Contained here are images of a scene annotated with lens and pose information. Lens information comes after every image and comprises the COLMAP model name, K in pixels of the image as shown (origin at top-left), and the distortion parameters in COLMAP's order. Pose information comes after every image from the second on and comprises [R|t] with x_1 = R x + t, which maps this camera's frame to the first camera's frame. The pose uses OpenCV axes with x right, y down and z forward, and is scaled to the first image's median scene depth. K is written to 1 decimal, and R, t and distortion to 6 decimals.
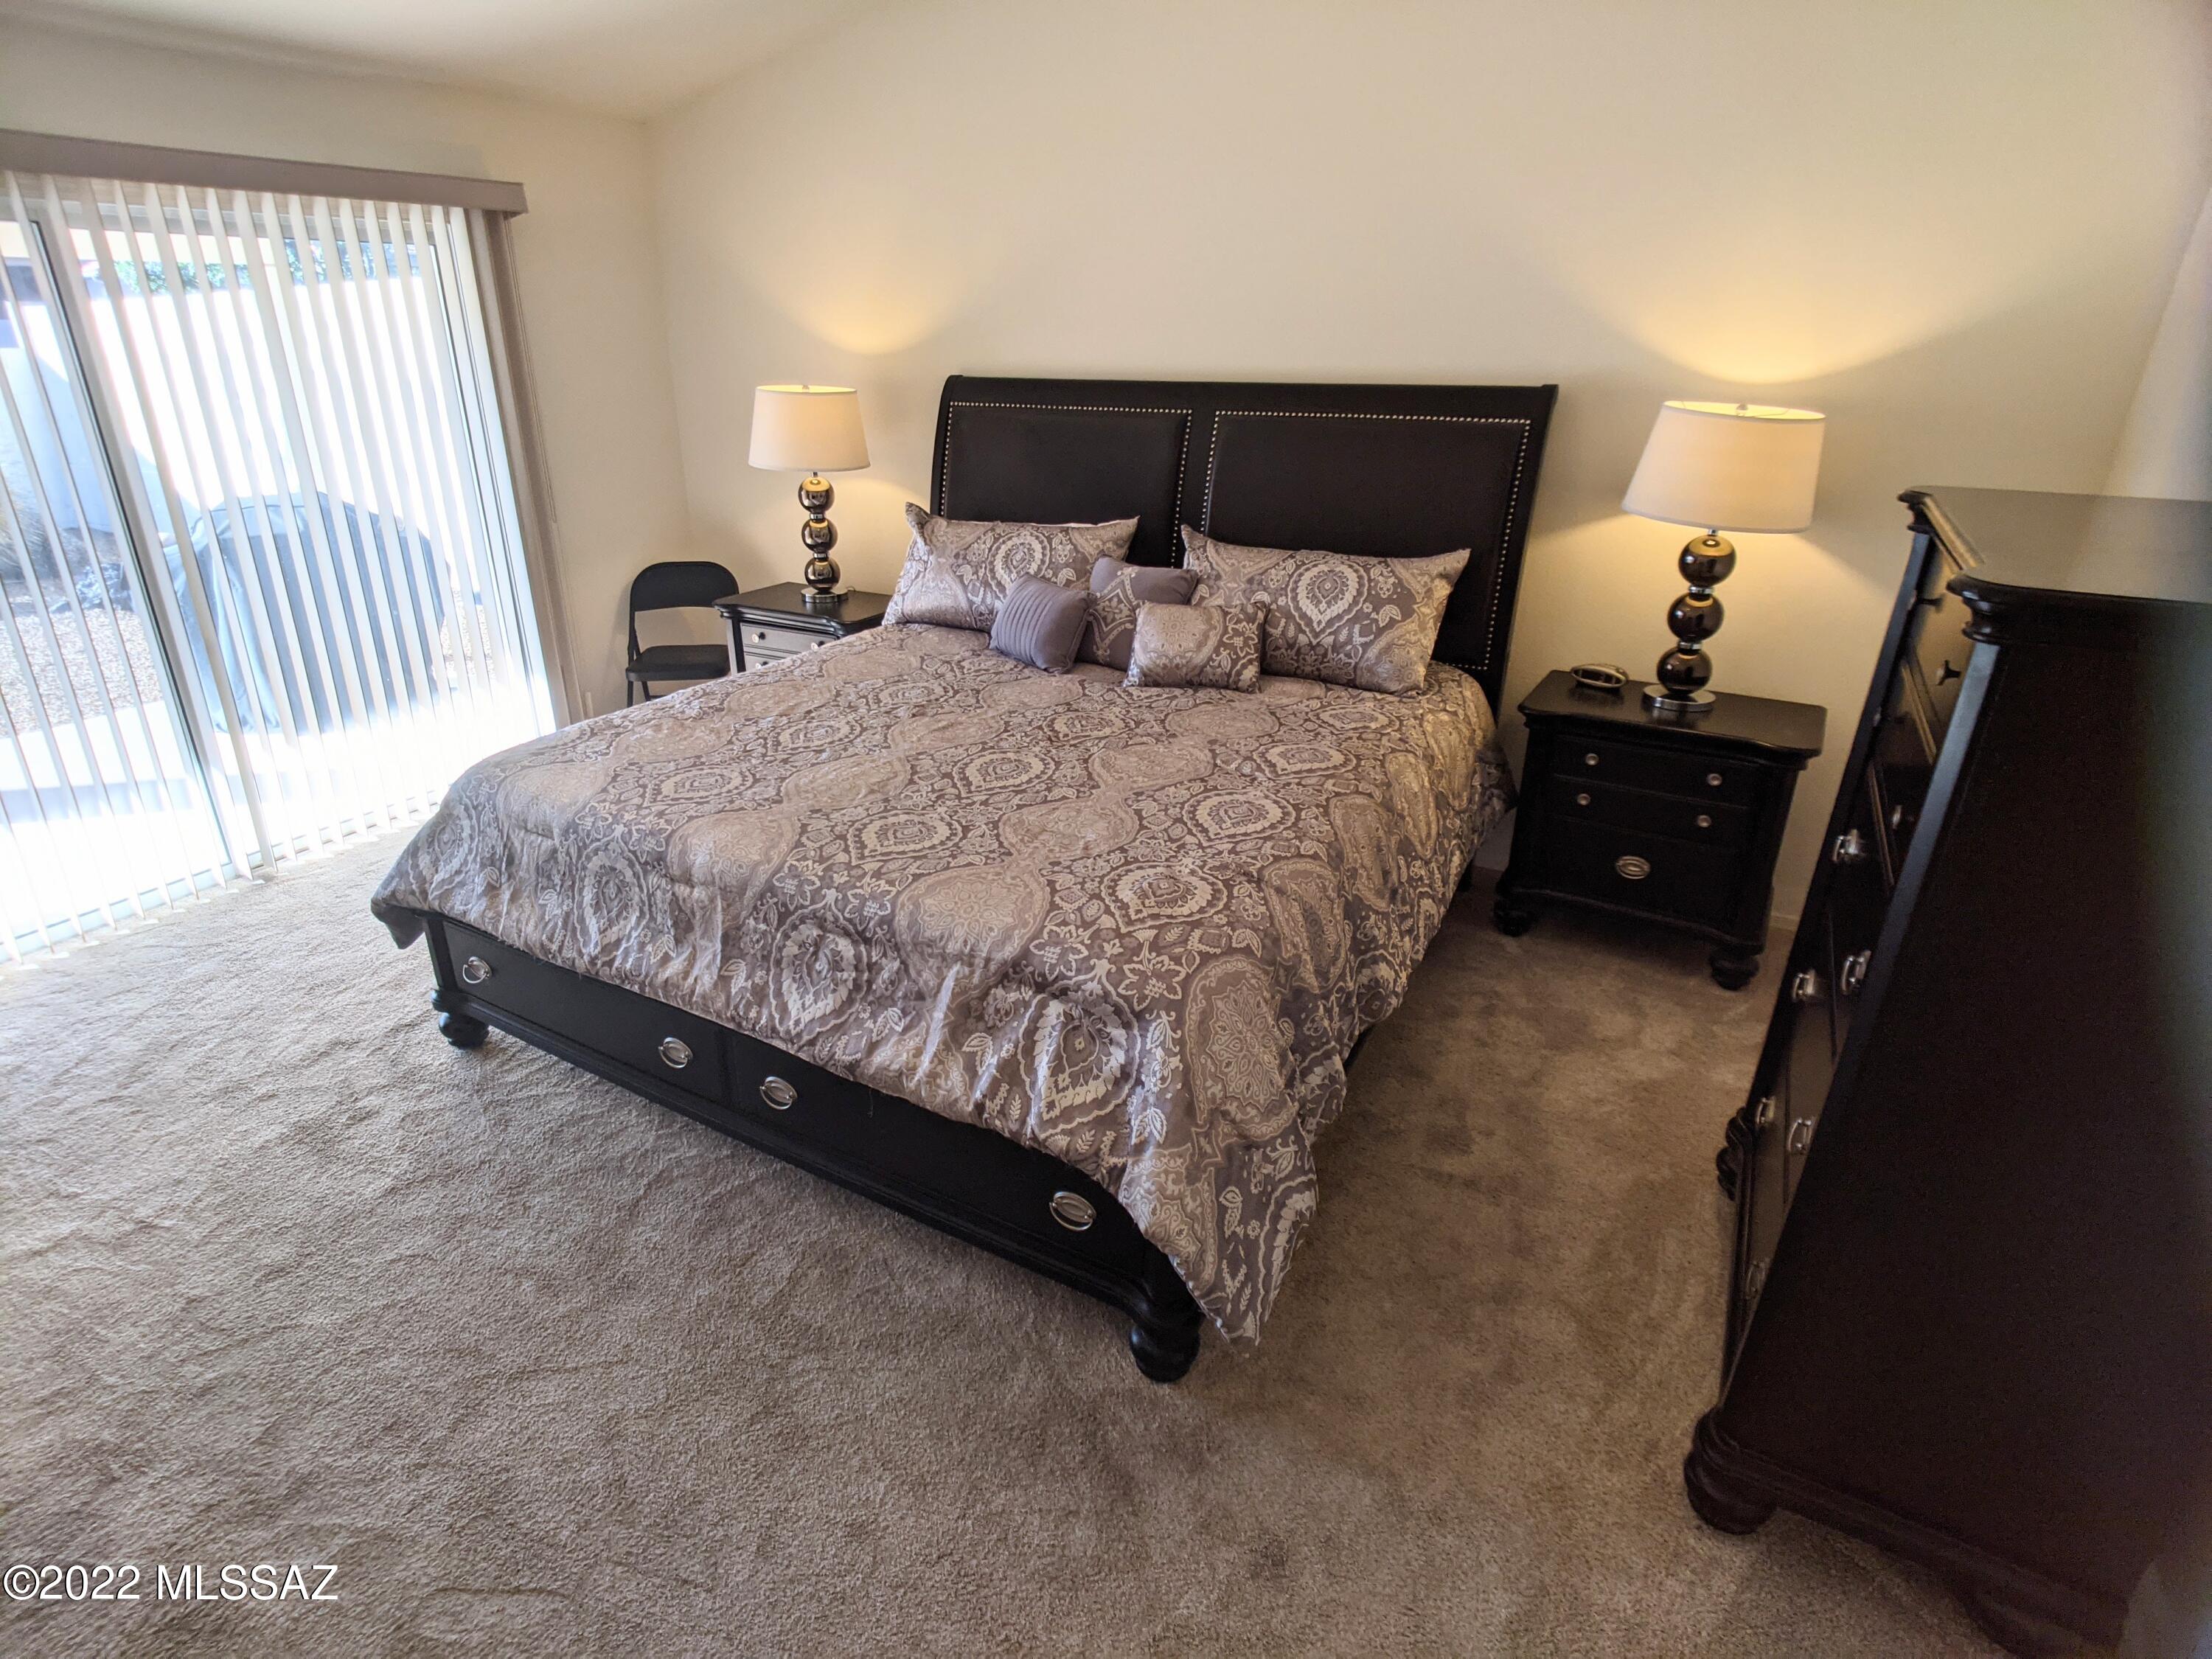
lens RADIAL K [[1160.7, 0, 1094.6], [0, 1160.7, 827.0], [0, 0, 1]] dist [-0.027812, 0.011842]
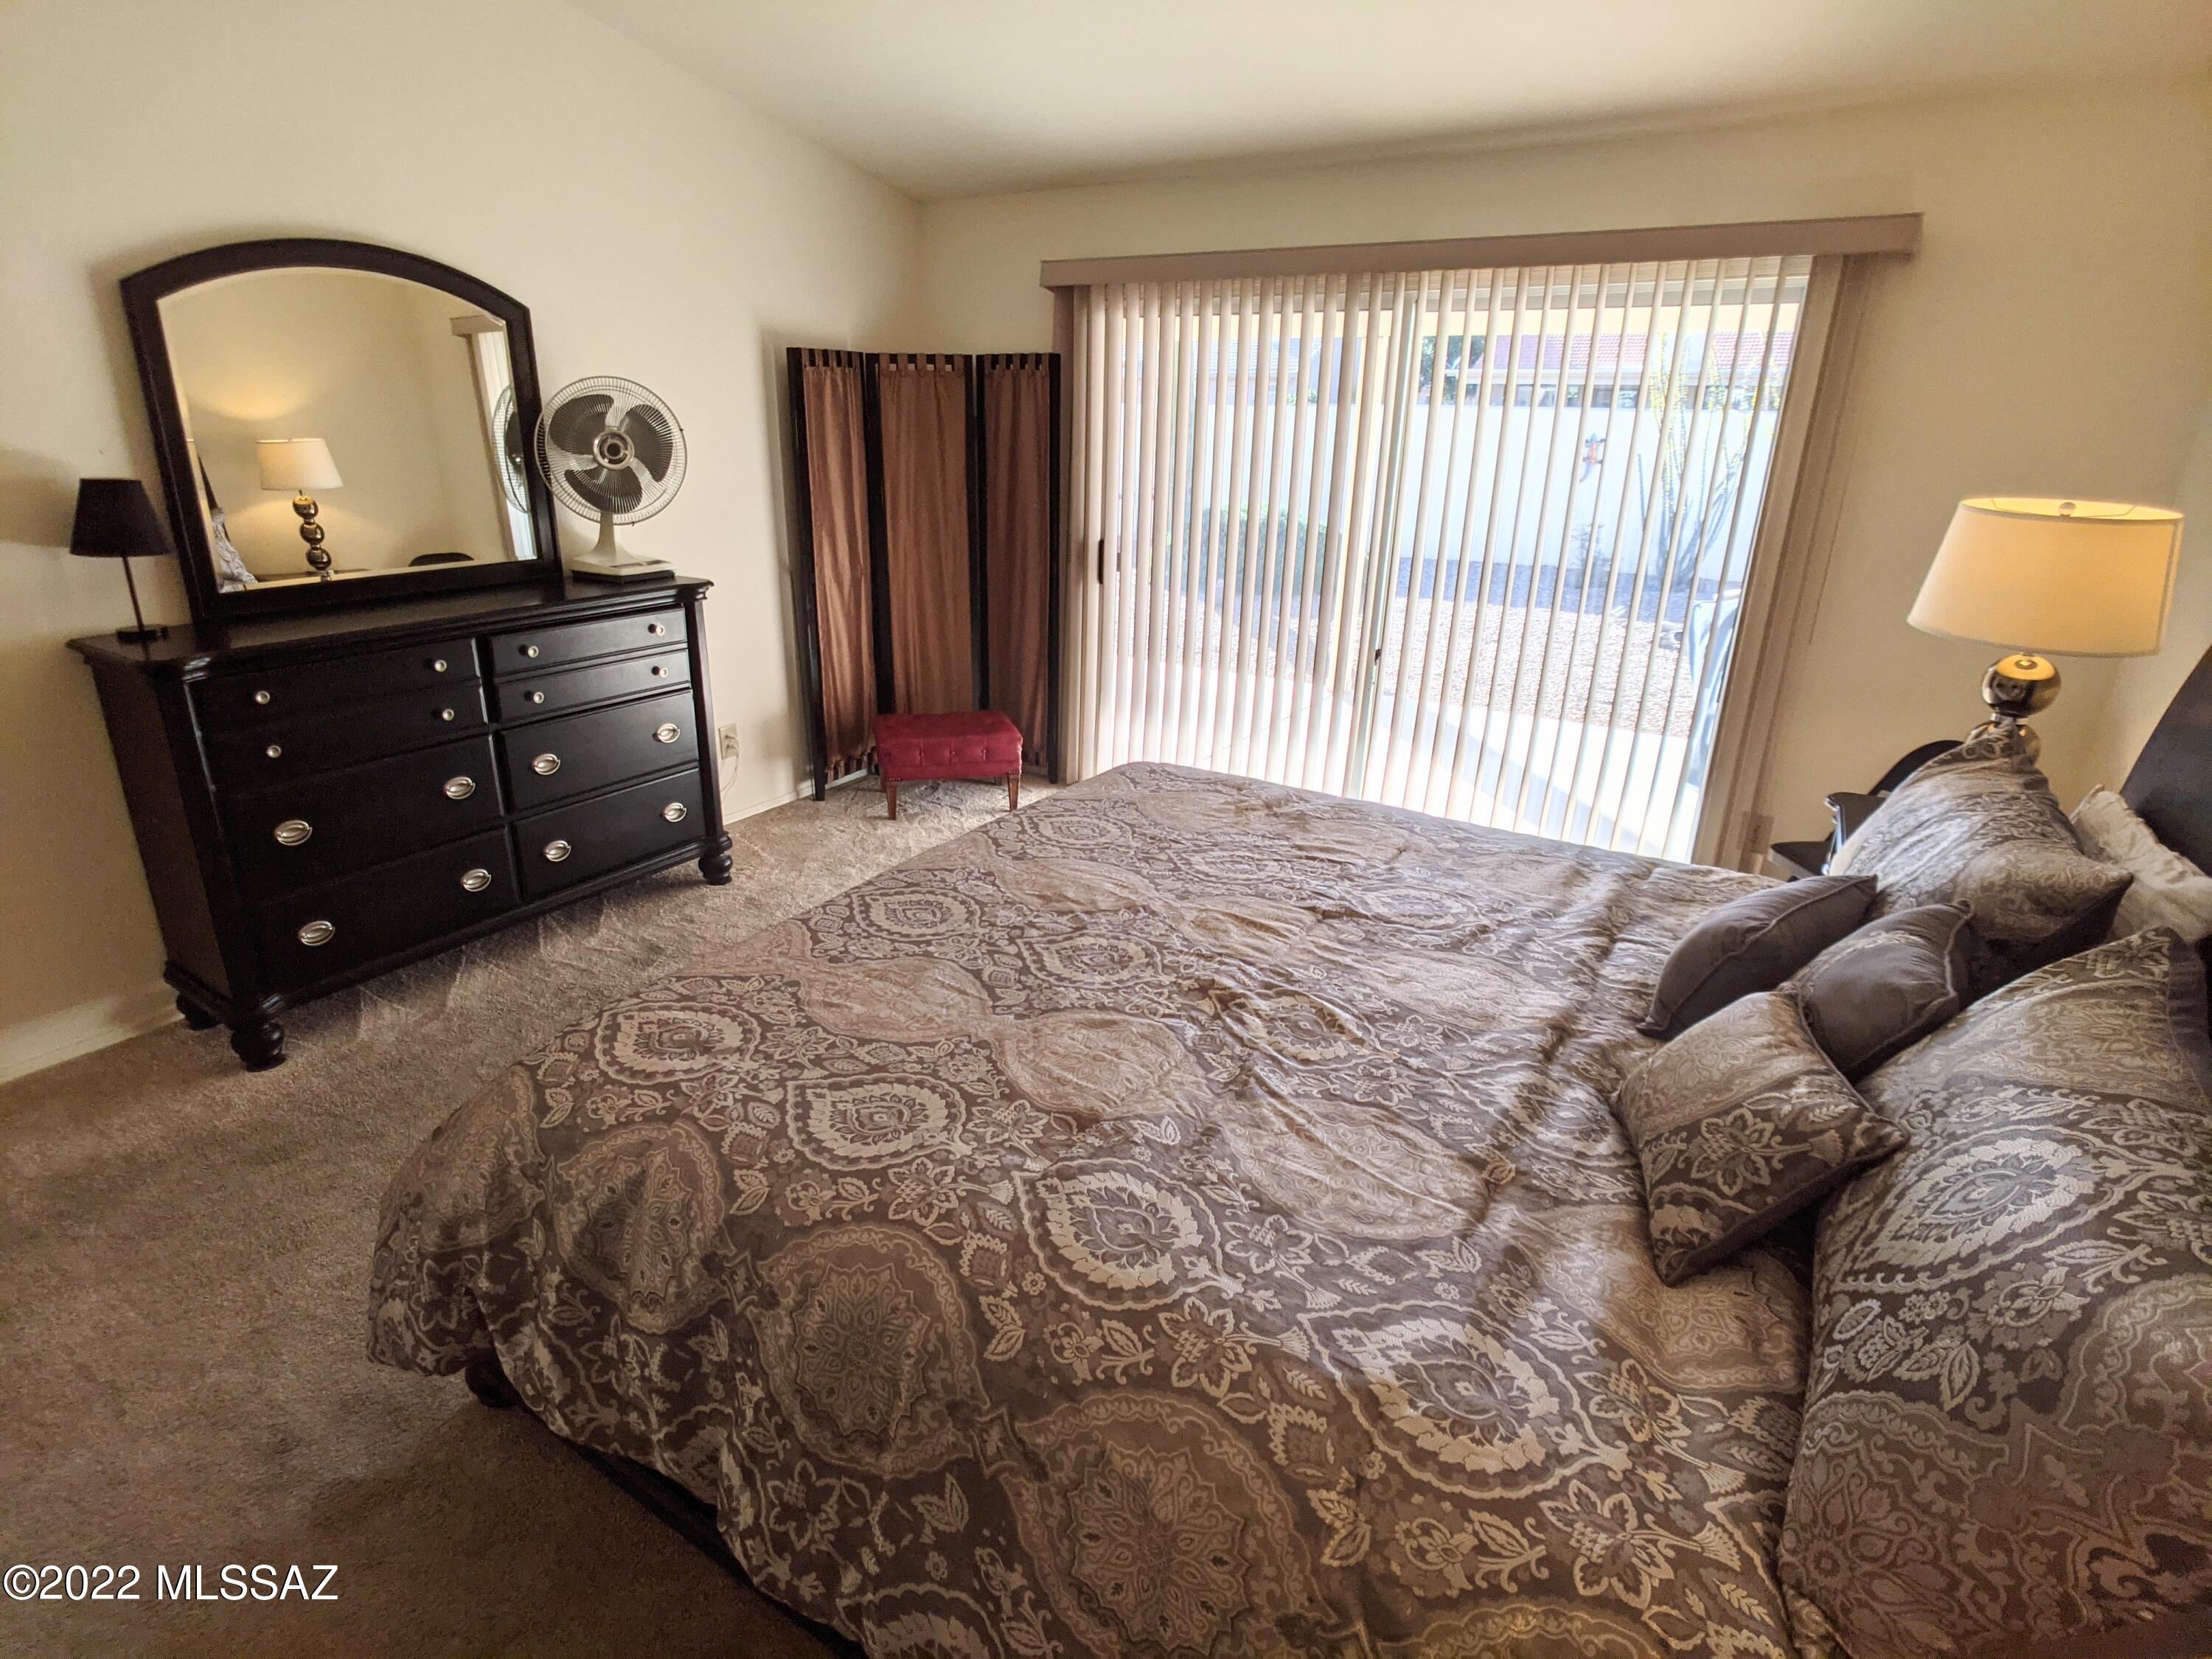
lens RADIAL K [[1160.7, 0, 1096.2], [0, 1160.7, 830.7], [0, 0, 1]] dist [-0.027812, 0.011842]
pose [[-0.093747, 0.327309, -0.940256, 0.630508], [-0.398018, 0.853341, 0.336737, -0.391719], [0.912575, 0.405806, 0.050276, 0.963342]]
